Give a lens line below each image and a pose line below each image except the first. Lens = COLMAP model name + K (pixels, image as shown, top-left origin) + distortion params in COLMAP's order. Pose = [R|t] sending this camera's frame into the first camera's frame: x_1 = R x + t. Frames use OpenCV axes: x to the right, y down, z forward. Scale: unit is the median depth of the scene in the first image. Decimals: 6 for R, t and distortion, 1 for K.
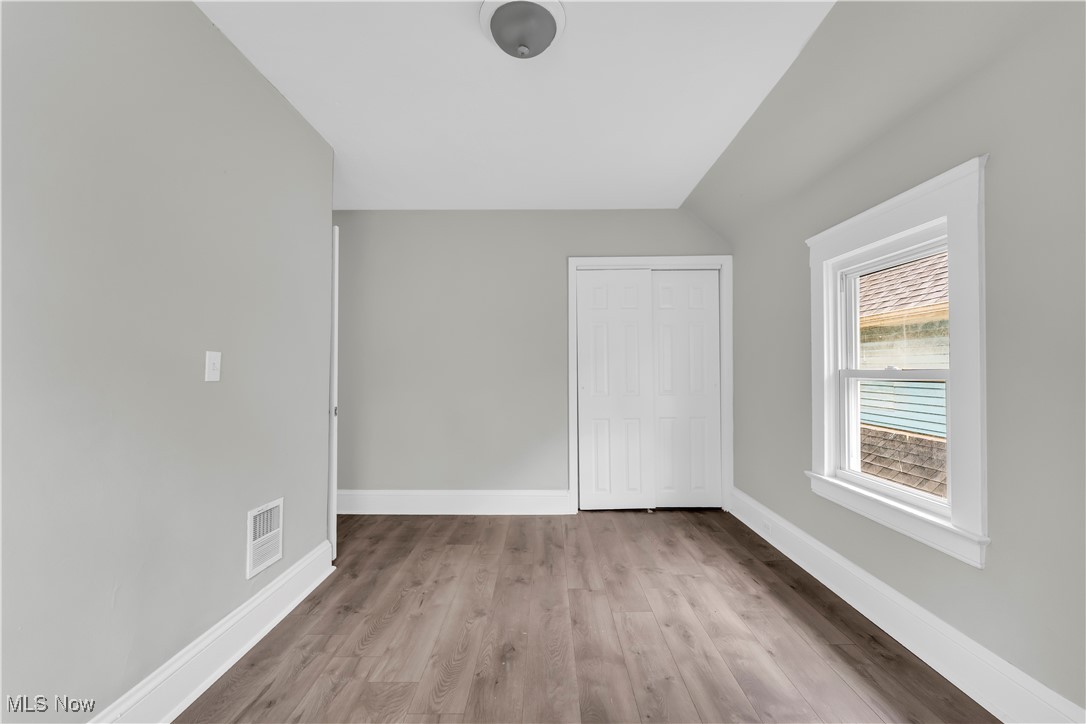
lens RADIAL K [[439.9, 0, 542.4], [0, 439.9, 361.6], [0, 0, 1]] dist [-0.000158, -0.000280]
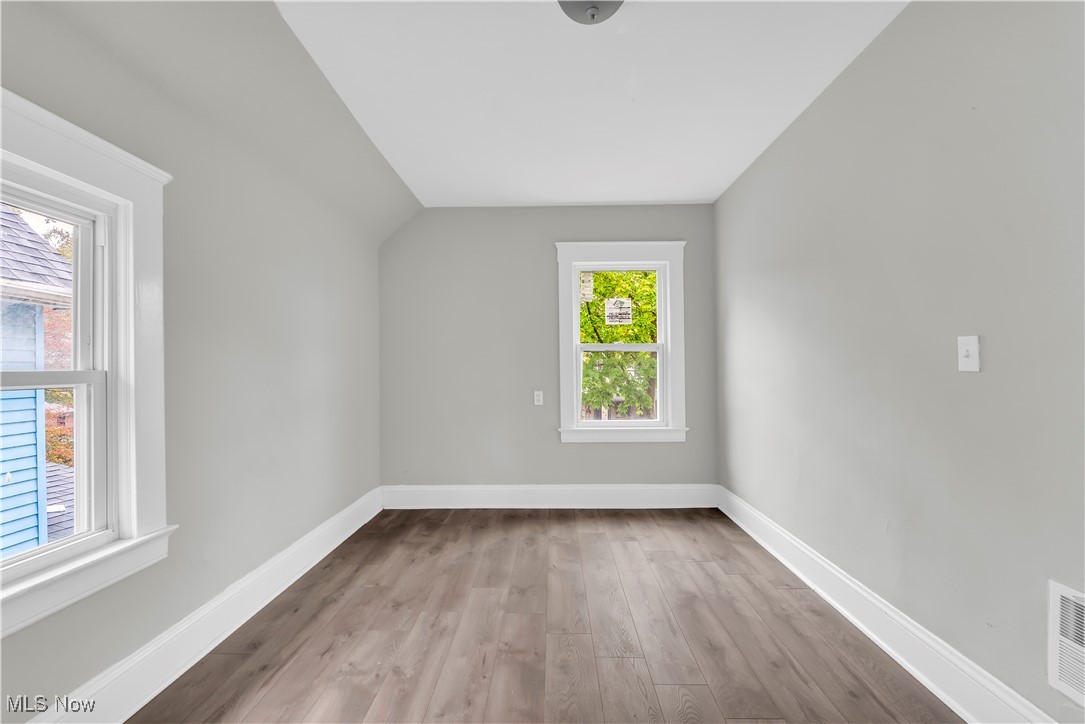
lens RADIAL K [[439.5, 0, 541.1], [0, 439.5, 363.1], [0, 0, 1]] dist [-0.000158, -0.000280]
pose [[-0.999876, 0.015282, 0.003833, 0.070360], [0.015173, 0.999520, -0.027010, 0.040275], [-0.004244, -0.026948, -0.999628, 1.891108]]
